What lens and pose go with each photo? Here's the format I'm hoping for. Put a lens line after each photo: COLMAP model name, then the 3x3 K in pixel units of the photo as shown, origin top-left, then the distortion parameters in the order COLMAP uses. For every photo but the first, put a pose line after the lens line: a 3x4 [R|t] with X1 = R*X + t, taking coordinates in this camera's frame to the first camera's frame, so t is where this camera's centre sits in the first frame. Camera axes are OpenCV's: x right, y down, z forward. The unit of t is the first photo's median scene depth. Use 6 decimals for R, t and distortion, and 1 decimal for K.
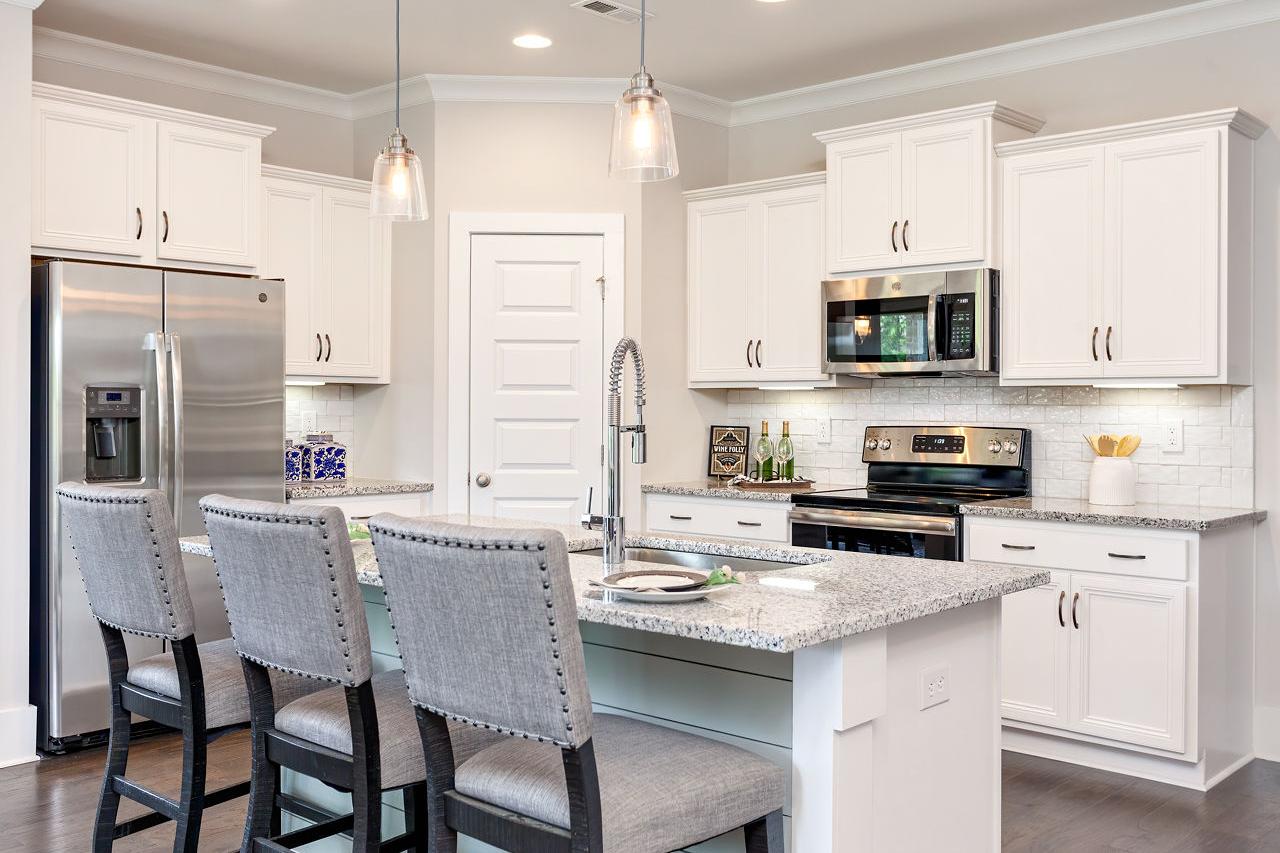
lens RADIAL K [[1217.3, 0, 669.4], [0, 1217.3, 409.3], [0, 0, 1]] dist [0.010576, 0.002958]
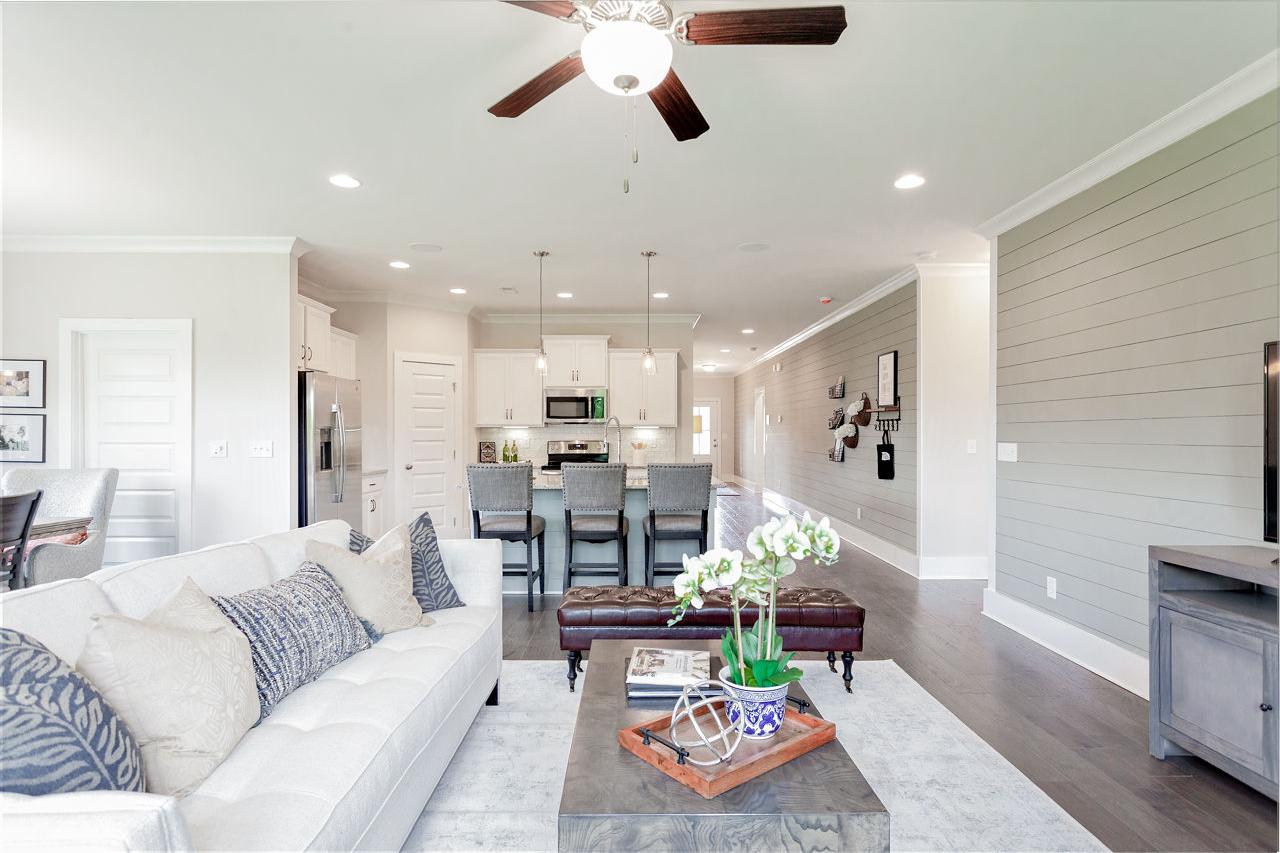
lens RADIAL K [[620.9, 0, 640.0], [0, 620.9, 426.5], [0, 0, 1]] dist [-0.001182, -0.000169]
pose [[0.739619, 0.000261, 0.673025, -0.668583], [0.006631, 0.999949, -0.007675, -0.007704], [-0.672993, 0.010140, 0.739579, -0.192498]]
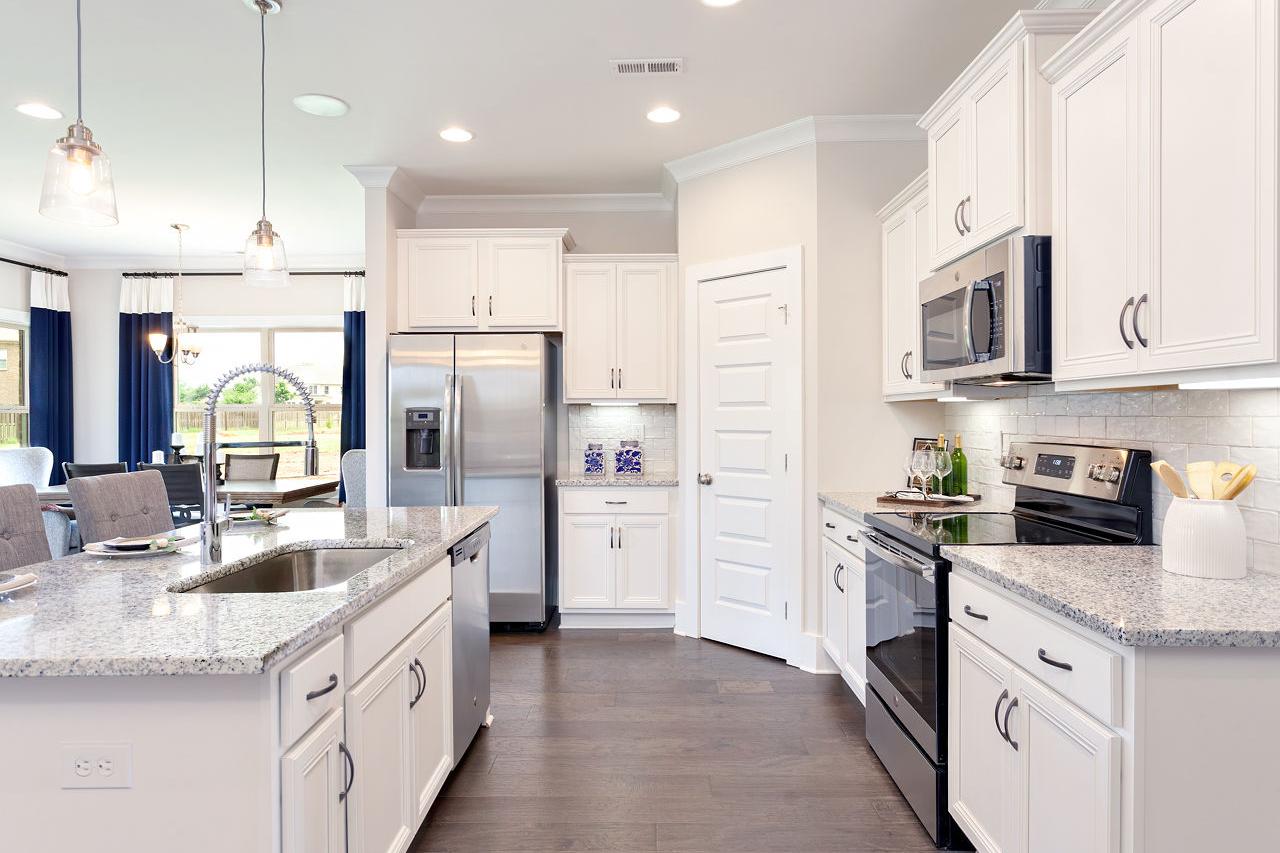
lens RADIAL K [[776.6, 0, 640.0], [0, 776.6, 426.5], [0, 0, 1]] dist [-0.002570, -0.000560]
pose [[0.652920, 0.002798, -0.757422, 0.428871], [0.003657, 0.999970, 0.006846, -0.001792], [0.757418, -0.007239, 0.652890, 0.461471]]
